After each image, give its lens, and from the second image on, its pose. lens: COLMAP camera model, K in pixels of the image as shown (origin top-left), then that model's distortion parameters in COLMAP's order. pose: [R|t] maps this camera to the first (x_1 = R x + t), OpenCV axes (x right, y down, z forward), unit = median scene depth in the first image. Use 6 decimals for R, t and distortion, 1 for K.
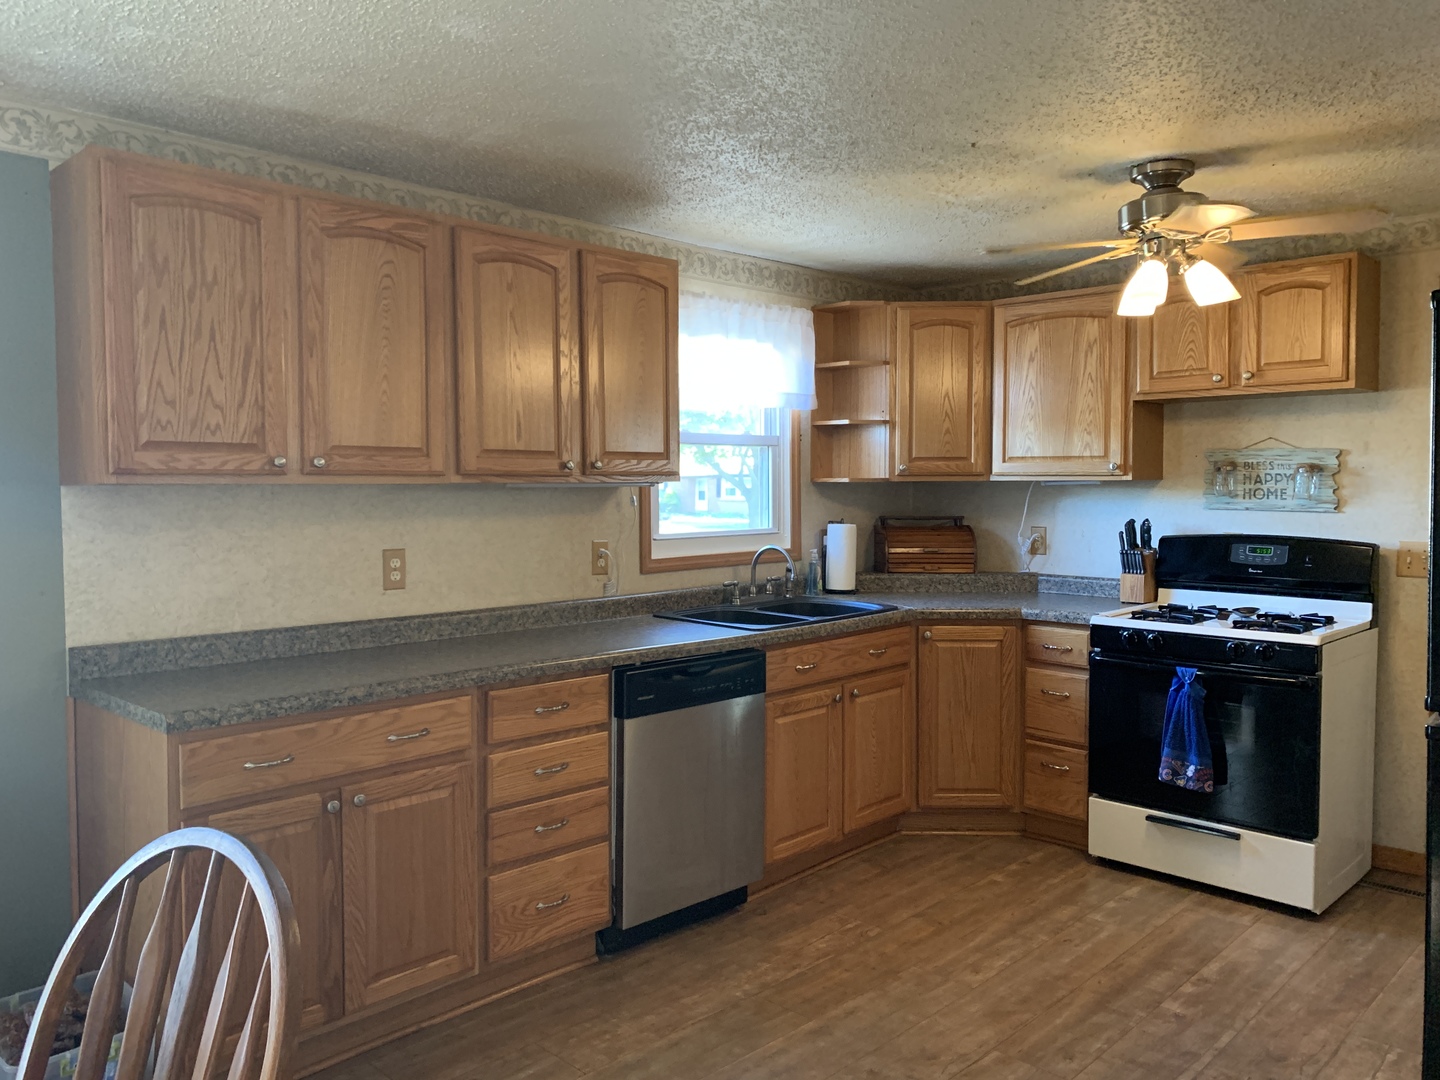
lens RADIAL K [[1108.8, 0, 720.0], [0, 1108.8, 540.0], [0, 0, 1]] dist [0.004040, -0.003840]
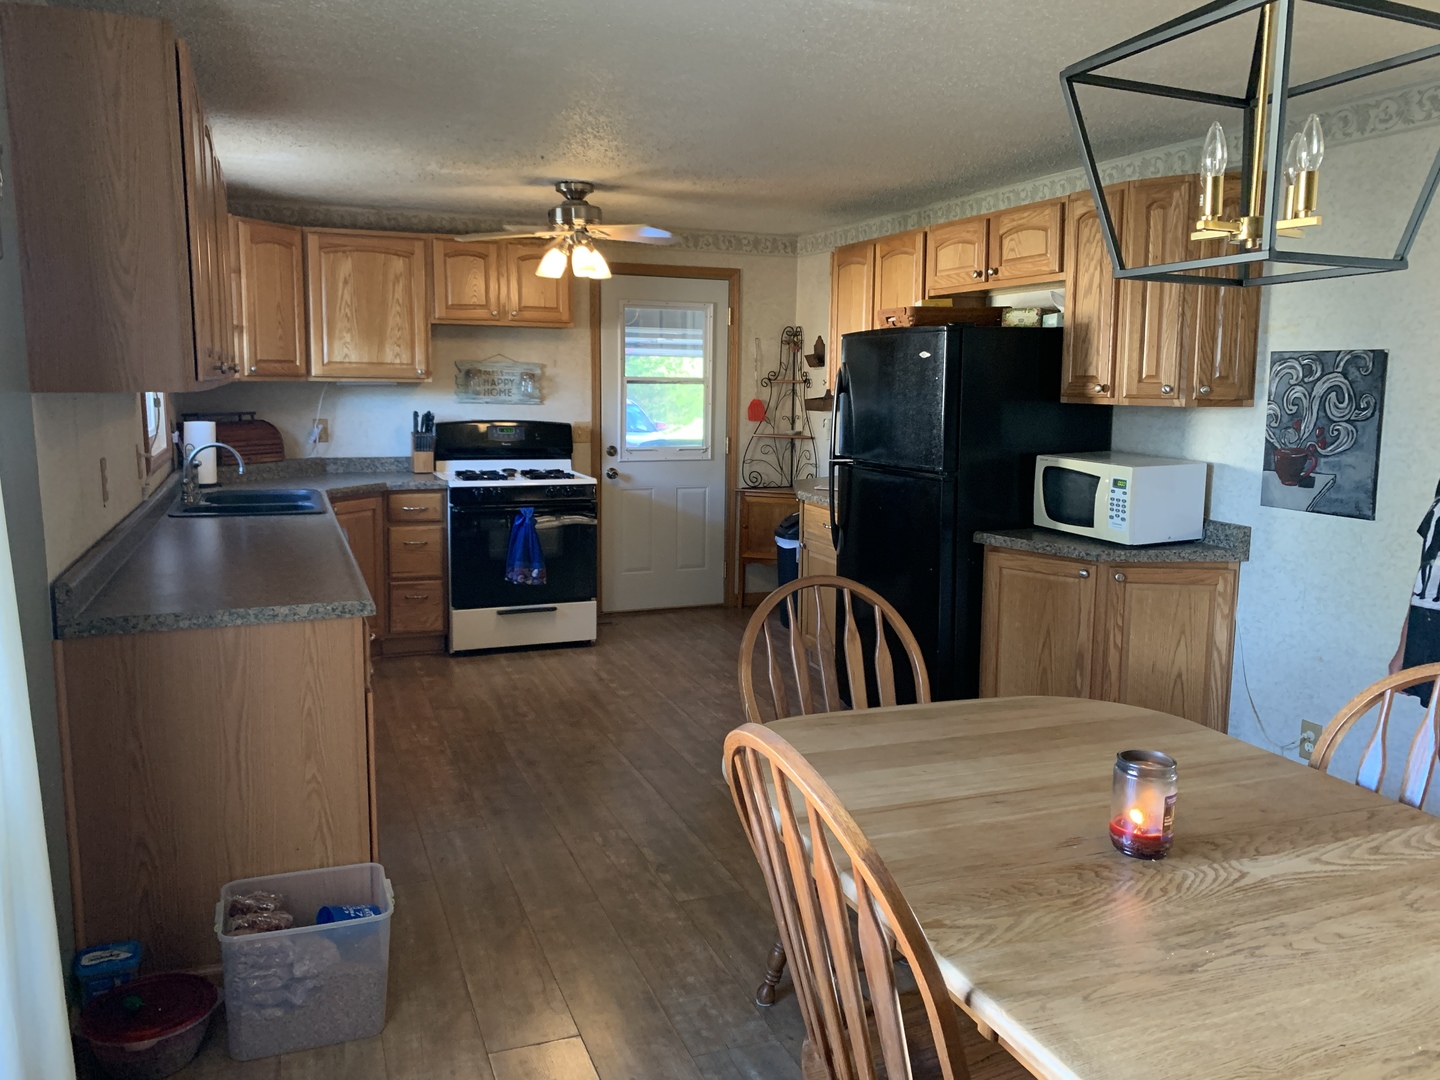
lens RADIAL K [[1095.3, 0, 720.0], [0, 1095.3, 540.0], [0, 0, 1]] dist [0.170982, -0.437693]
pose [[0.401621, -0.127780, 0.906848, -0.789119], [0.037469, 0.991682, 0.123139, -0.016848], [-0.915039, -0.015477, 0.403068, 0.127057]]
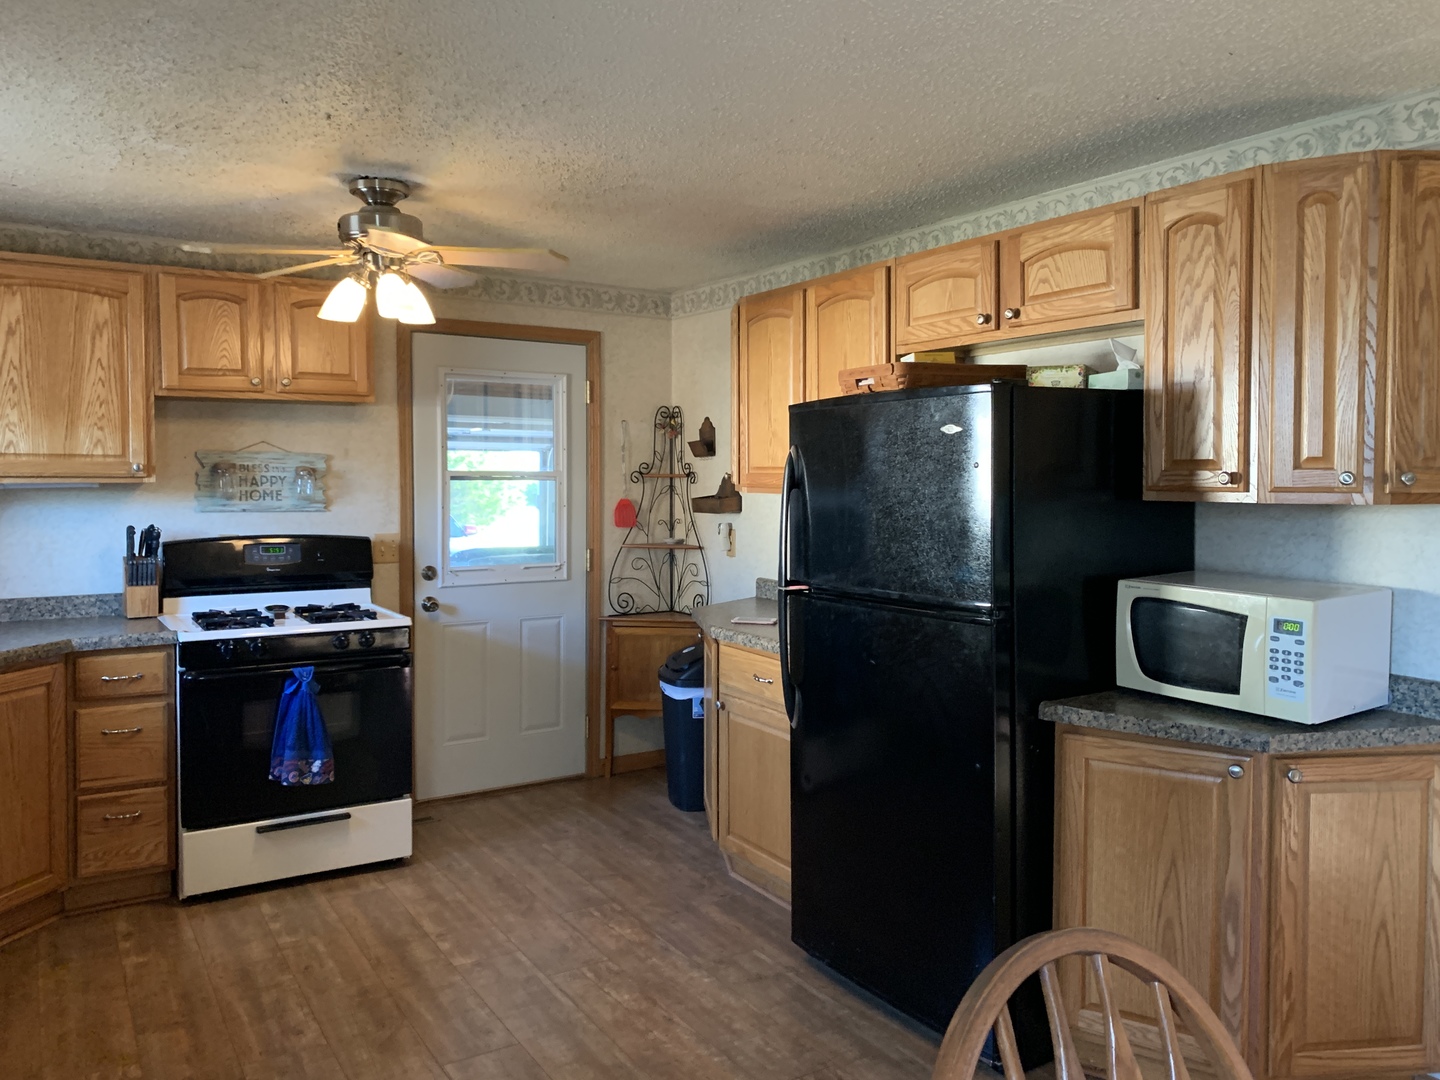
lens RADIAL K [[1104.9, 0, 727.7], [0, 1104.9, 533.1], [0, 0, 1]] dist [0.012490, -0.010186]
pose [[0.224276, -0.047755, 0.973355, -0.433354], [0.051448, 0.997986, 0.037109, -0.023103], [-0.973167, 0.041754, 0.226281, 0.354336]]
